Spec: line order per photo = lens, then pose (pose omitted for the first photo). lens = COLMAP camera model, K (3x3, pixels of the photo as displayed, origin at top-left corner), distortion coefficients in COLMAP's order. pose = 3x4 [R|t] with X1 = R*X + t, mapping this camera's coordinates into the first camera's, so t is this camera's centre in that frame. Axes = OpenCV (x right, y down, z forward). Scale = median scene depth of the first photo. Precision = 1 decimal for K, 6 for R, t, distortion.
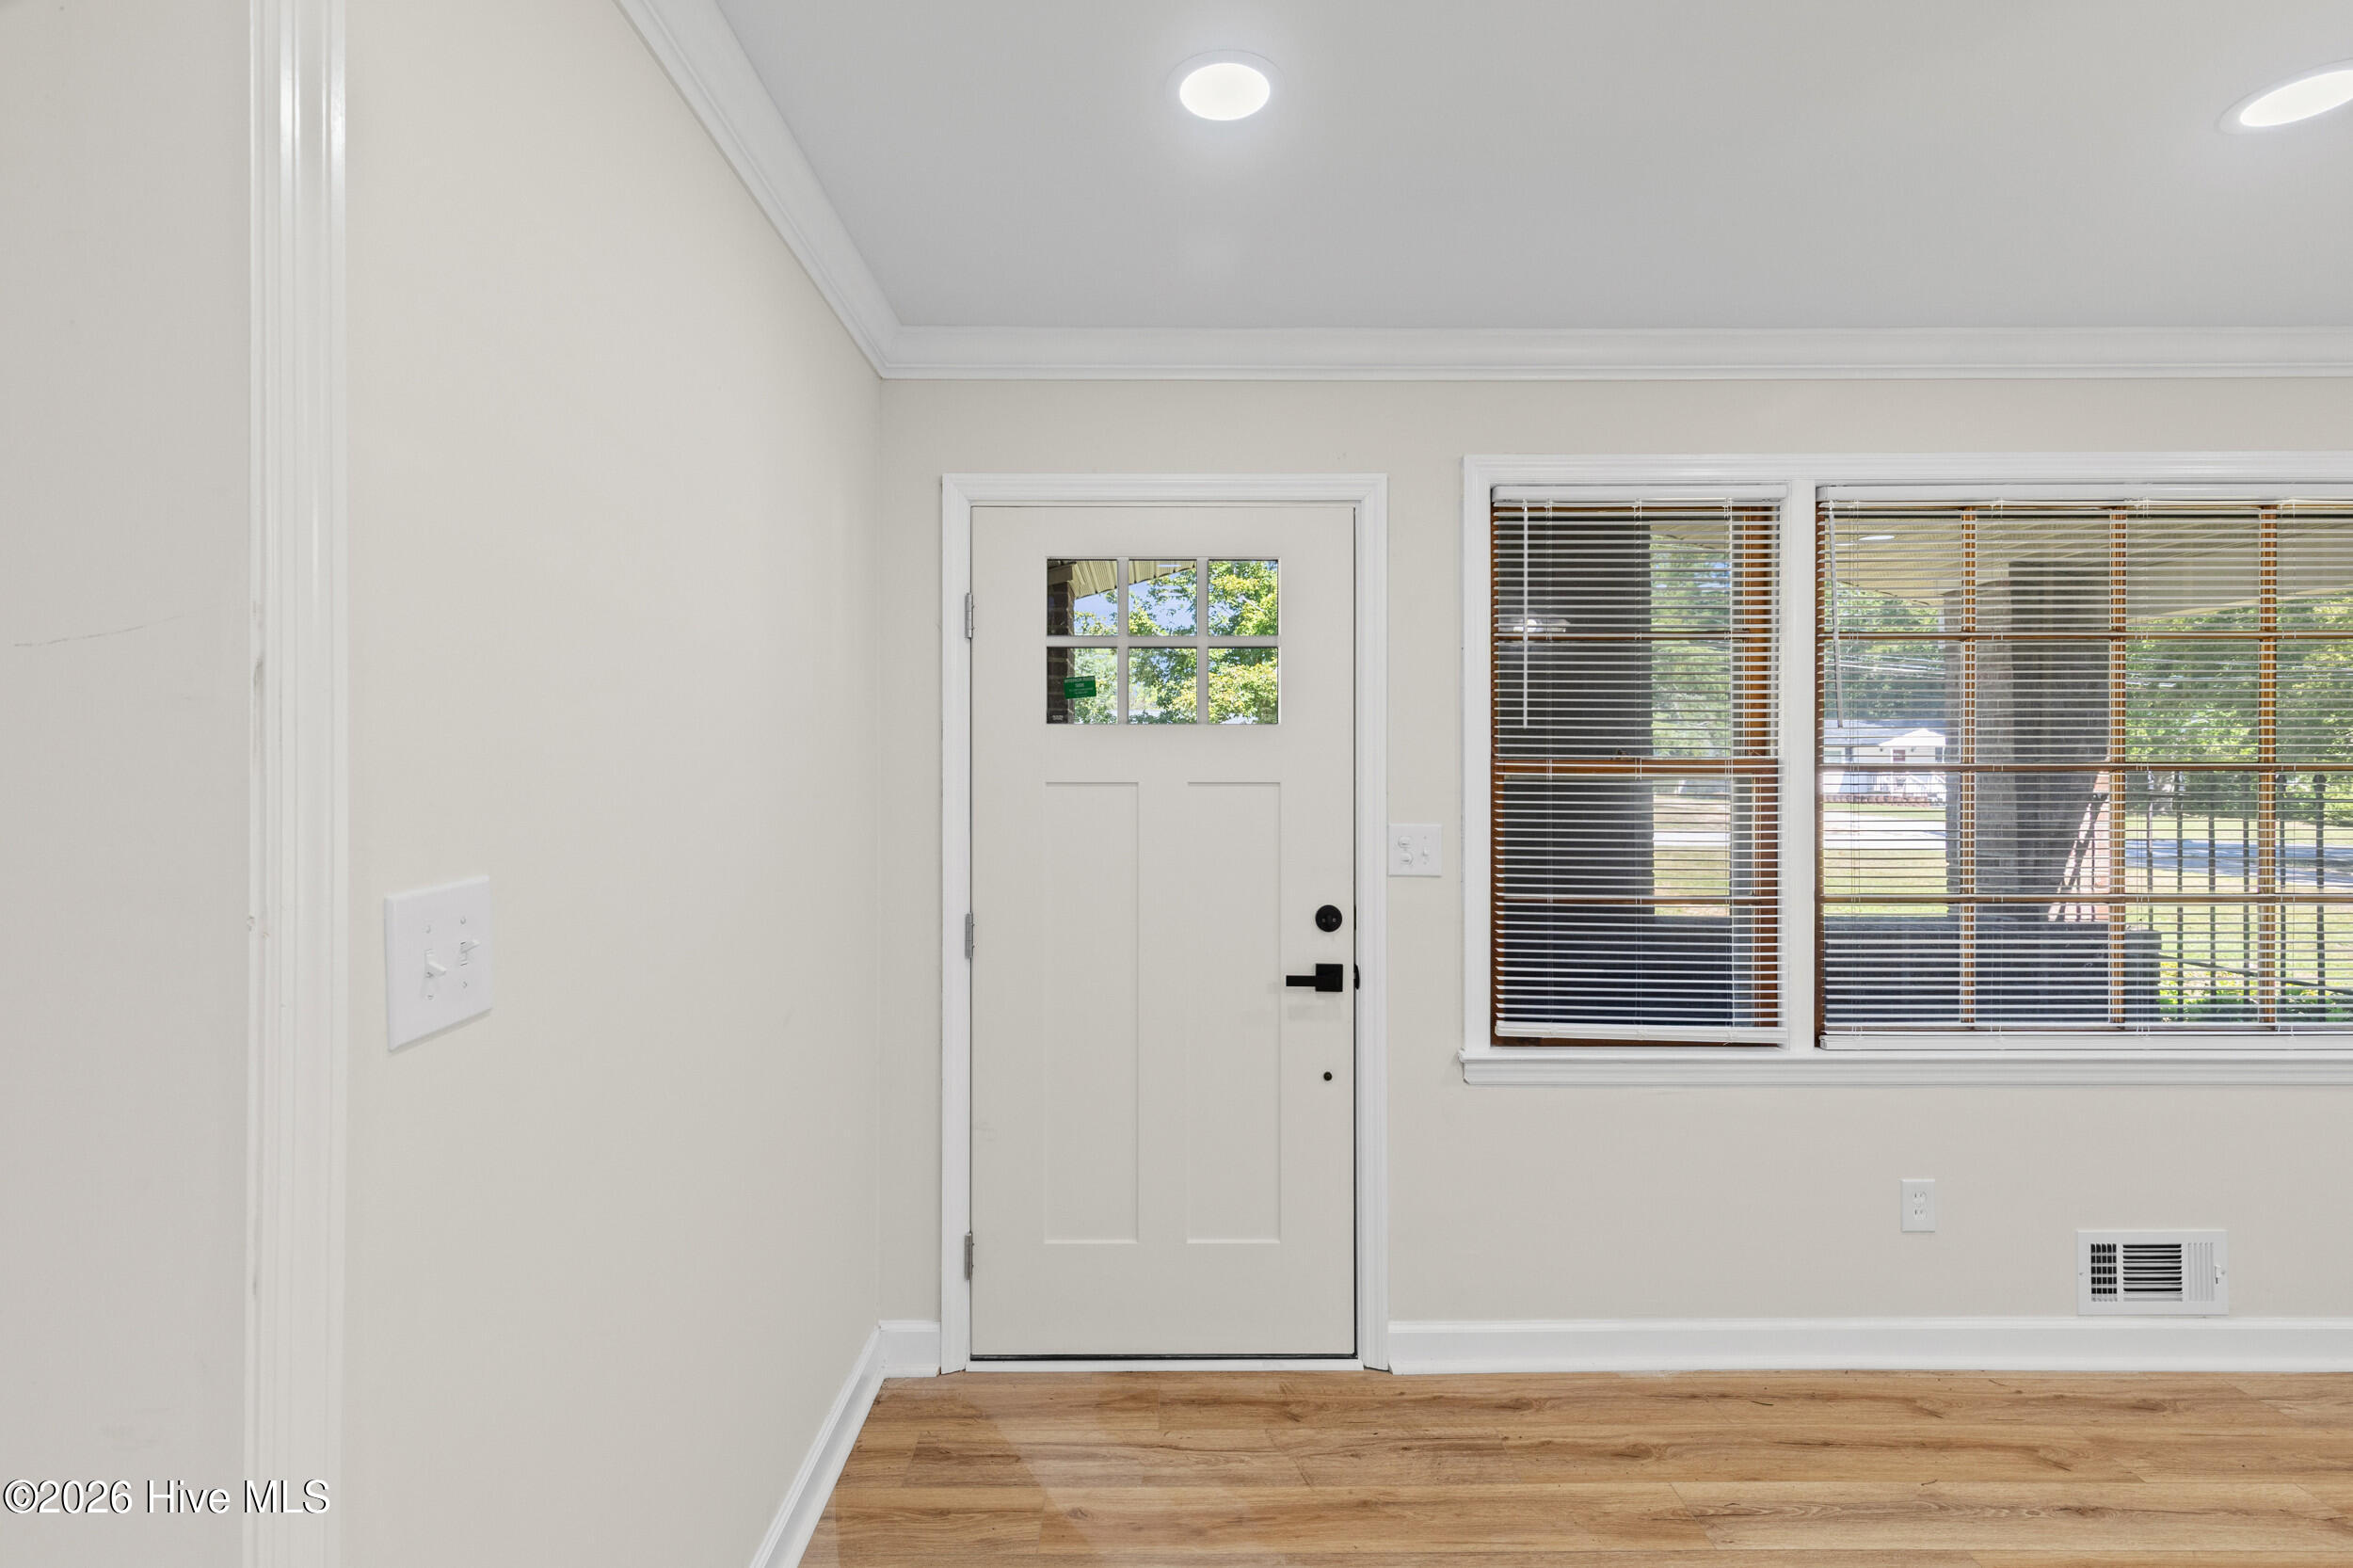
lens RADIAL K [[1061.6, 0, 1167.7], [0, 1061.6, 781.5], [0, 0, 1]] dist [0.010575, -0.002950]
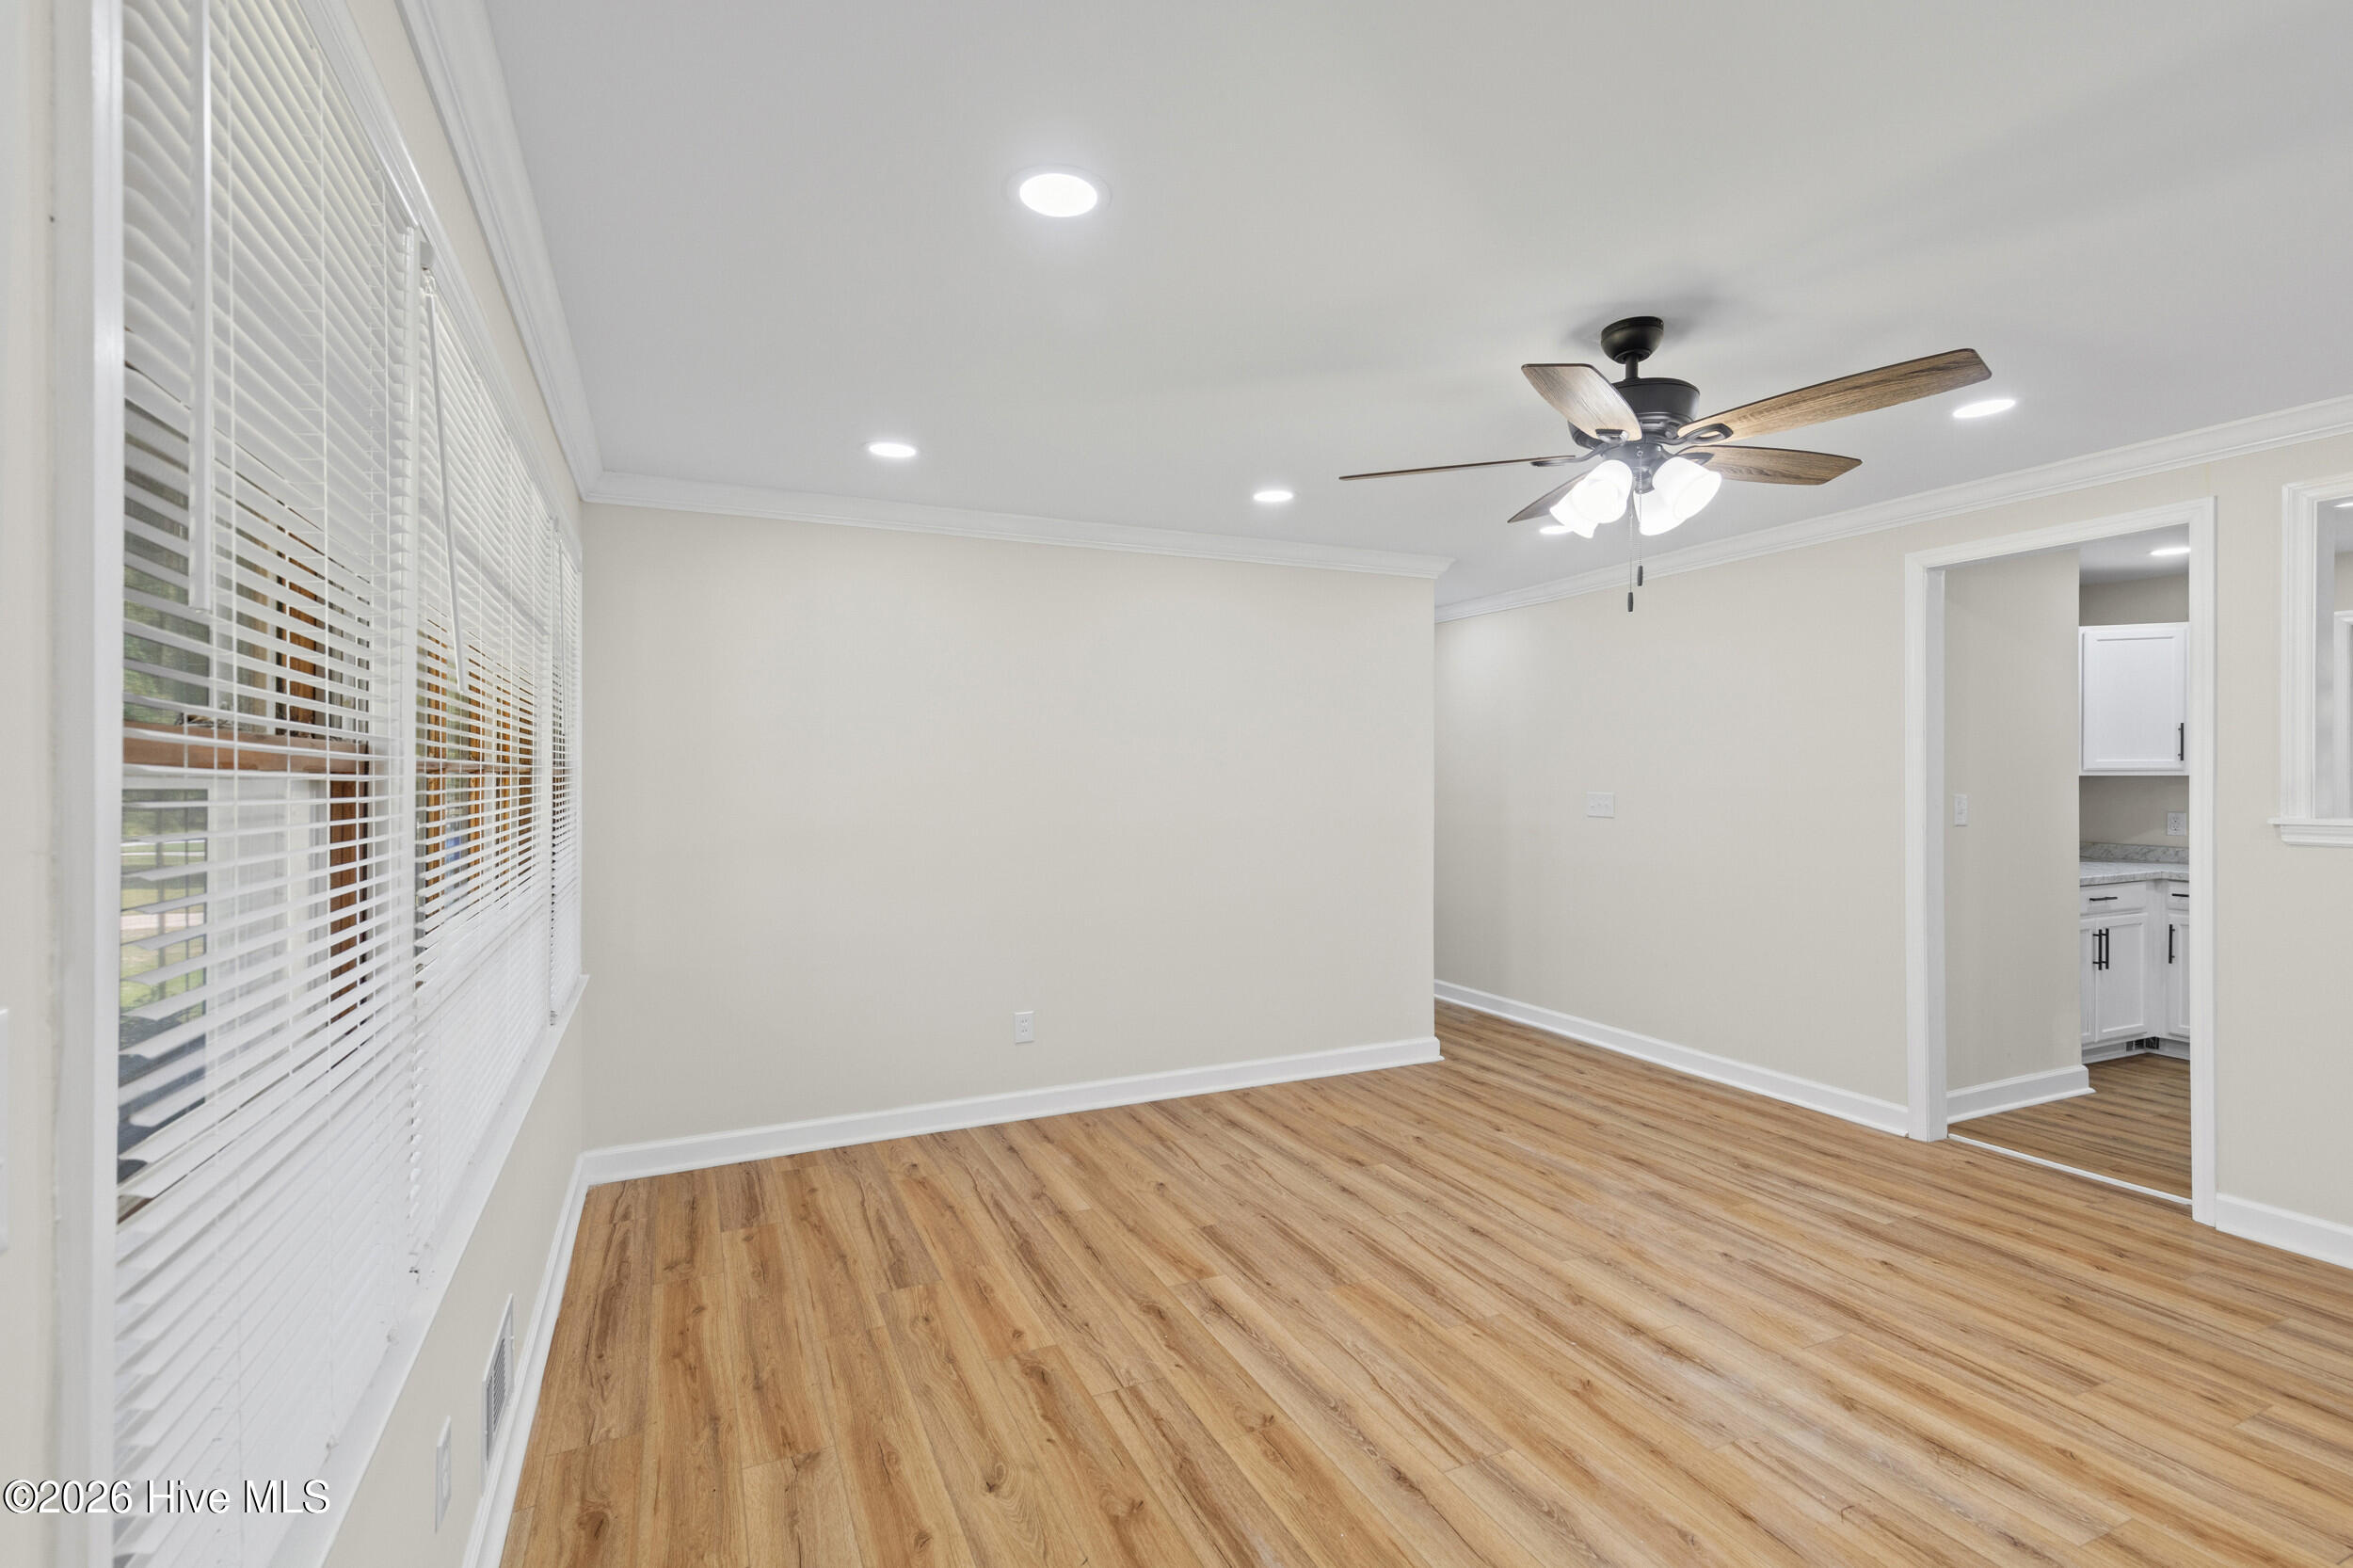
lens RADIAL K [[1061.6, 0, 1167.7], [0, 1061.6, 781.5], [0, 0, 1]] dist [0.010575, -0.002950]
pose [[-0.408767, -0.003789, 0.912631, -0.033402], [0.012974, 0.999866, 0.009962, -0.004782], [-0.912547, 0.015913, -0.408663, 0.852355]]
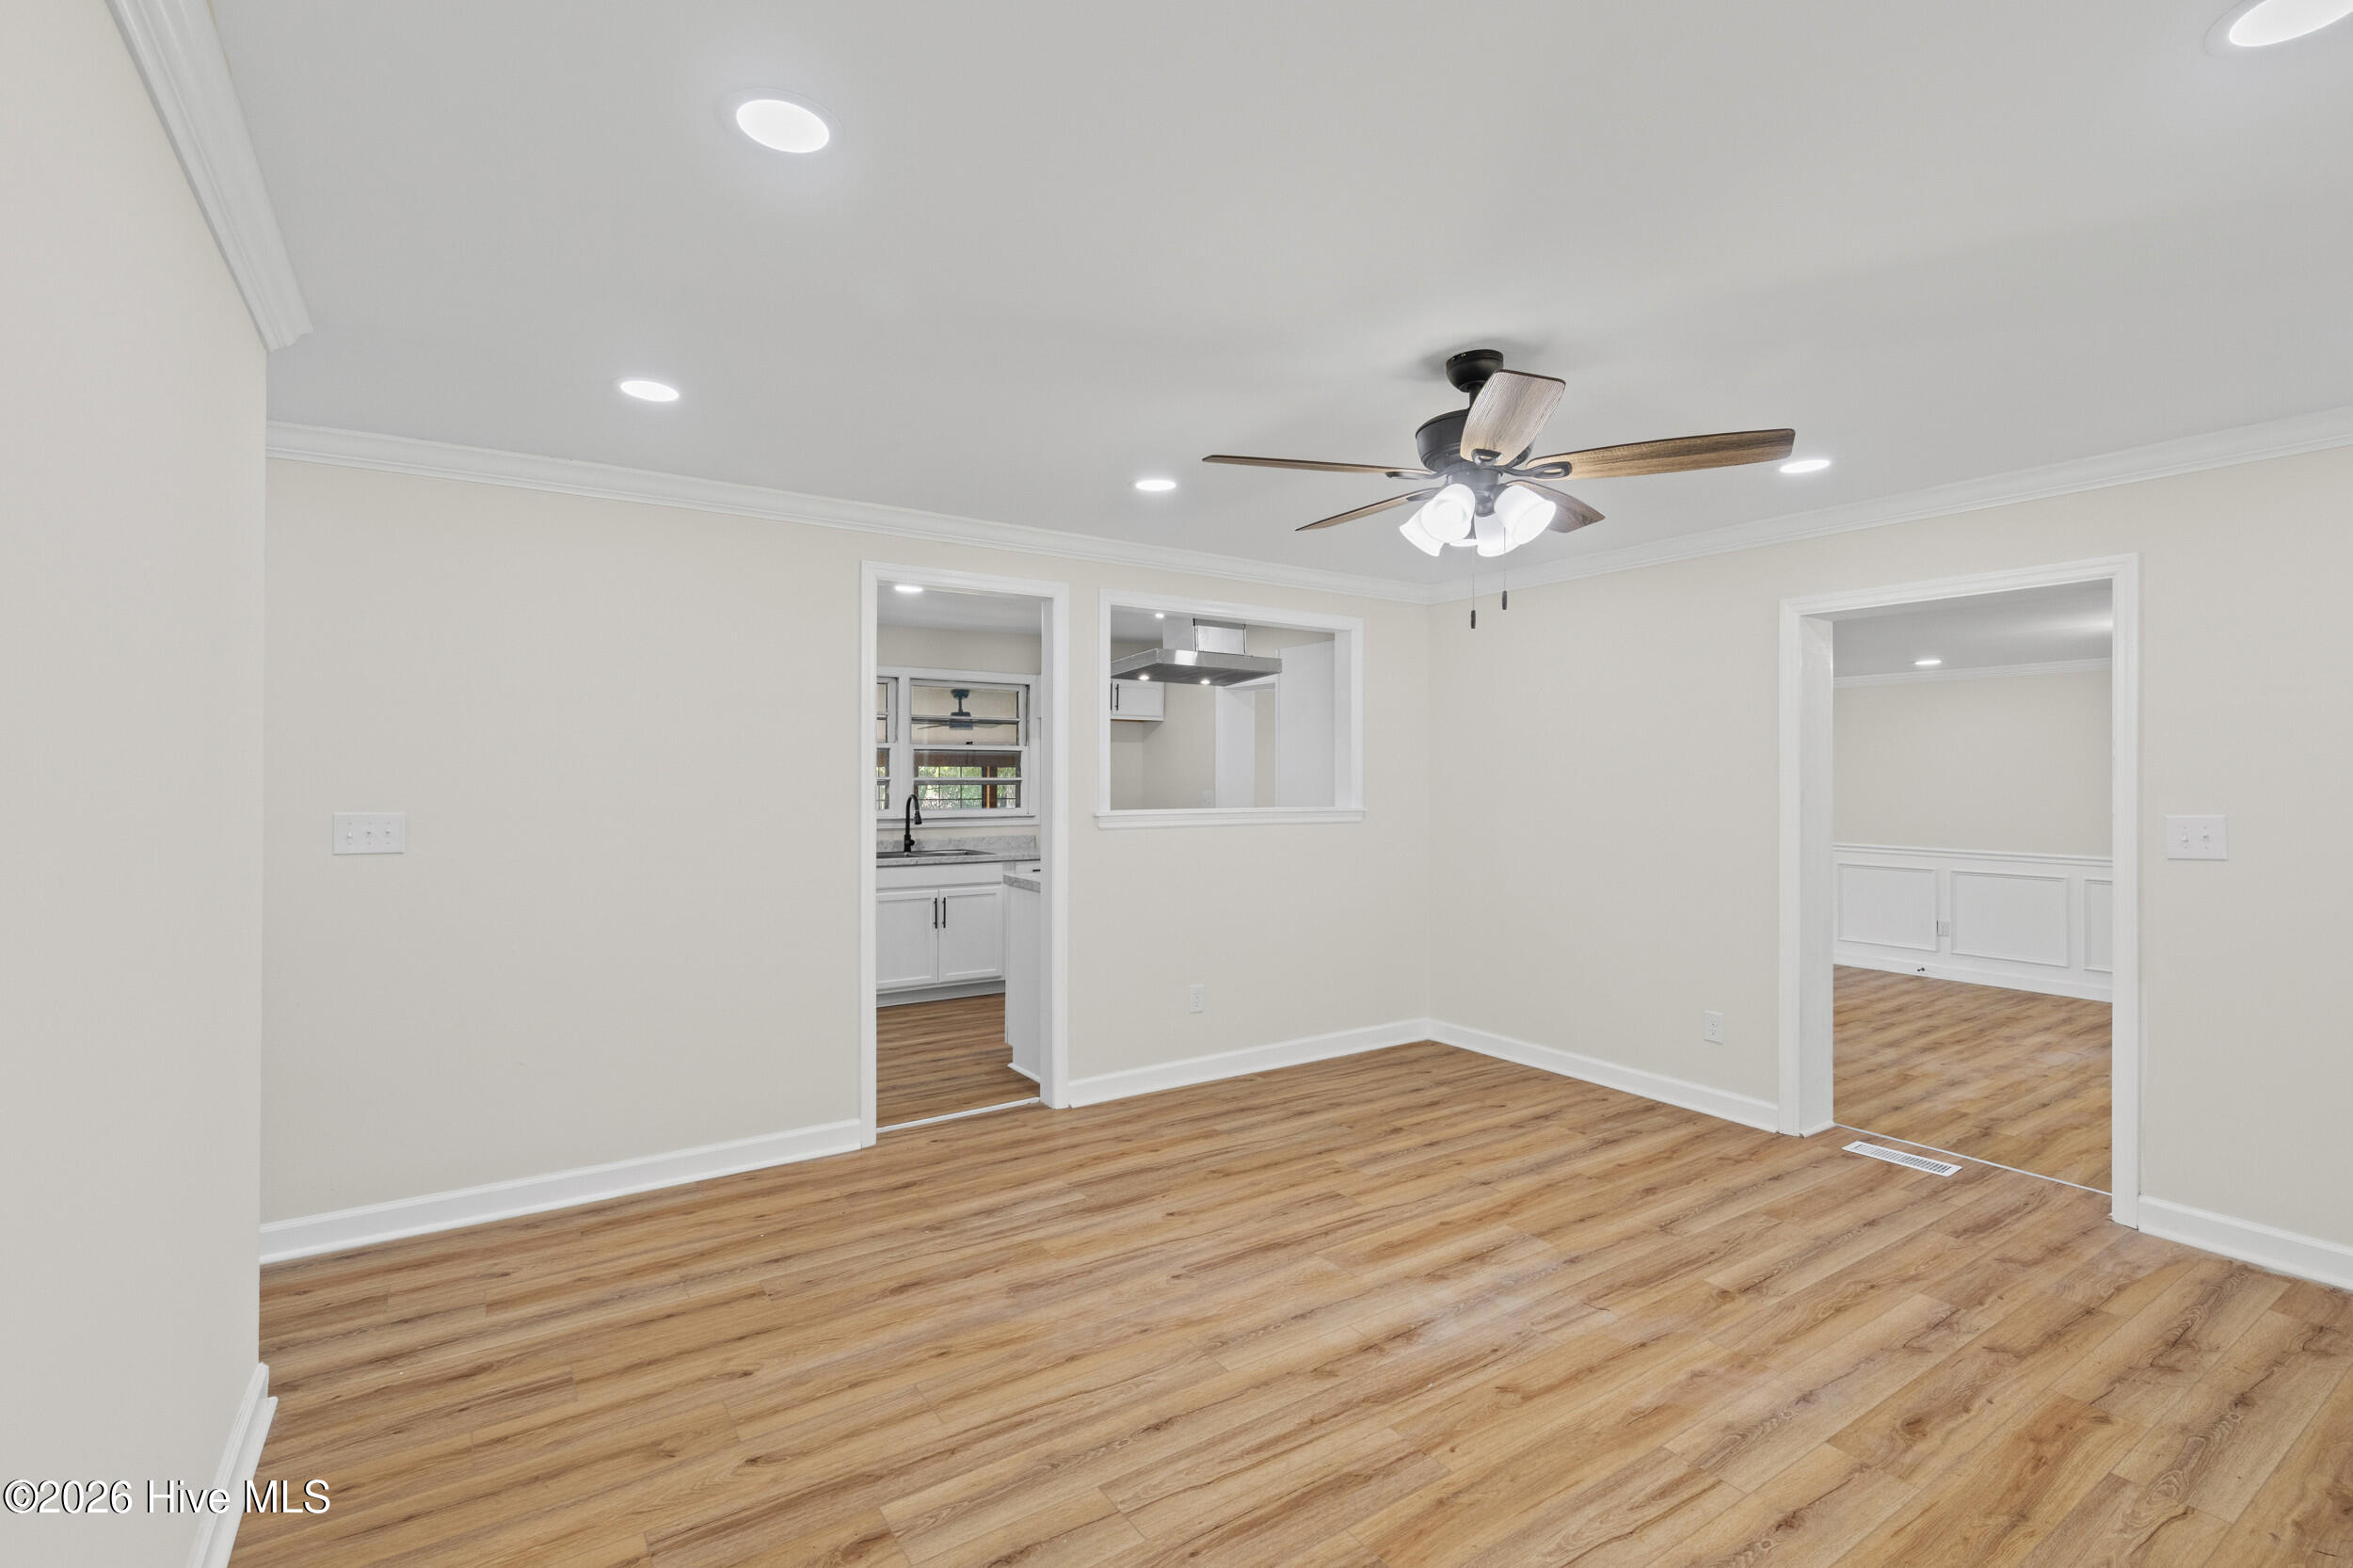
lens RADIAL K [[1061.6, 0, 1167.7], [0, 1061.6, 781.5], [0, 0, 1]] dist [0.010575, -0.002950]
pose [[-0.835834, 0.000035, -0.548982, 1.457145], [-0.007949, 0.999894, 0.012166, -0.009140], [0.548924, 0.014533, -0.835746, 0.758524]]
